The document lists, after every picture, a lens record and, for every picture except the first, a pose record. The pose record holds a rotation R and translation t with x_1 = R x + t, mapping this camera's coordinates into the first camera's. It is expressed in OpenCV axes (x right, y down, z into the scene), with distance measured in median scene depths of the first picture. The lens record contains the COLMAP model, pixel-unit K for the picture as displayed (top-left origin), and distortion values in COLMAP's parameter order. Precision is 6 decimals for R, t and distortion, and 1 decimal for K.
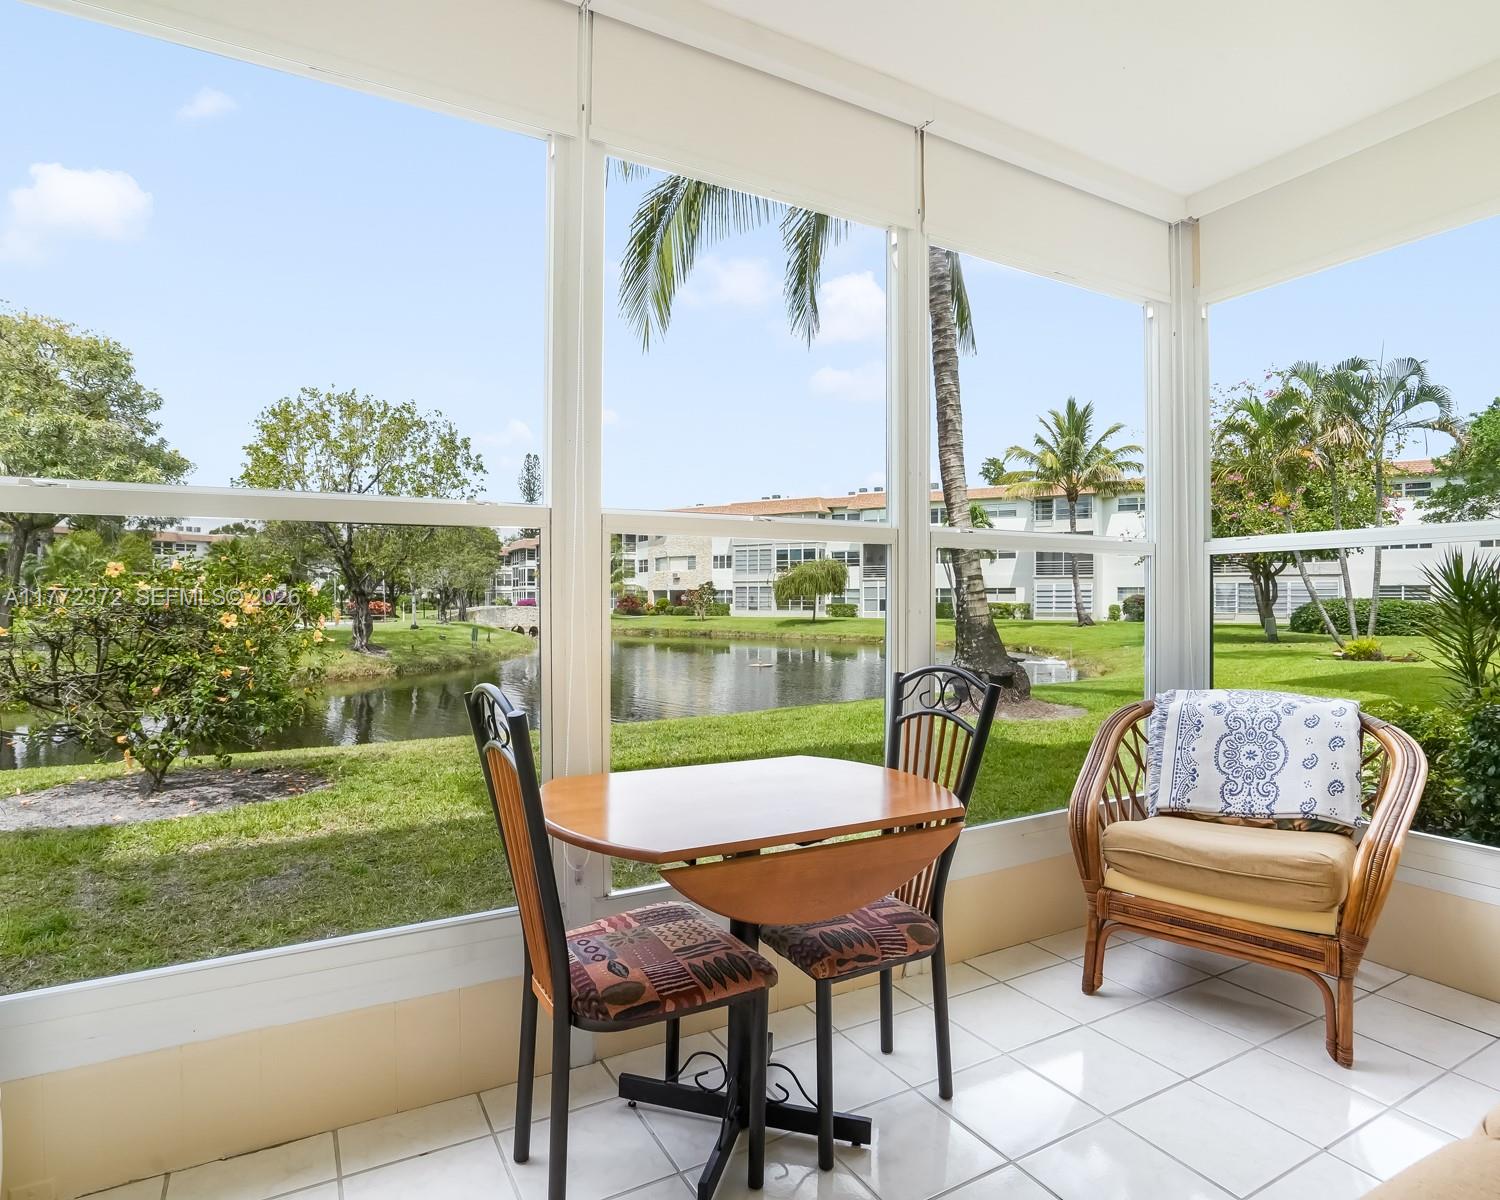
lens RADIAL K [[834.6, 0, 750.0], [0, 834.6, 600.0], [0, 0, 1]] dist [-0.057237, 0.031870]
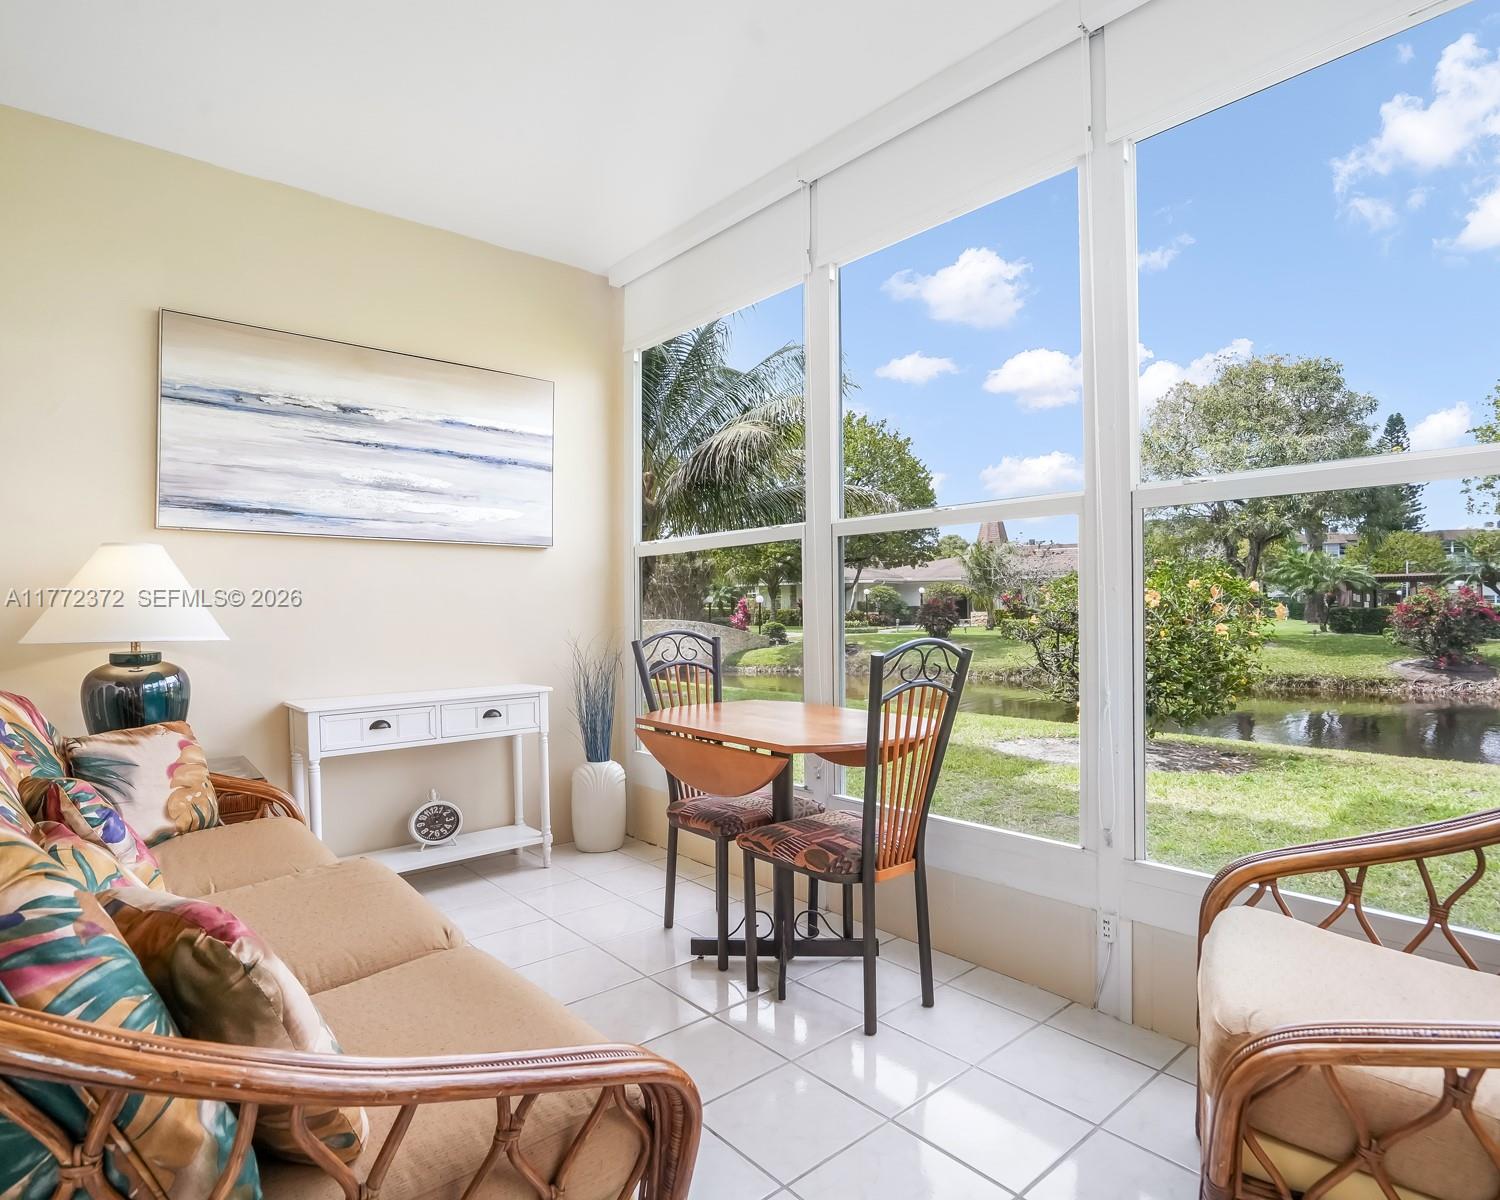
lens RADIAL K [[834.6, 0, 750.0], [0, 834.6, 600.0], [0, 0, 1]] dist [-0.057237, 0.031870]
pose [[0.201775, -0.009379, -0.979387, 0.119522], [0.006363, 0.999946, -0.008265, 0.002277], [0.979411, -0.004564, 0.201823, 0.054777]]
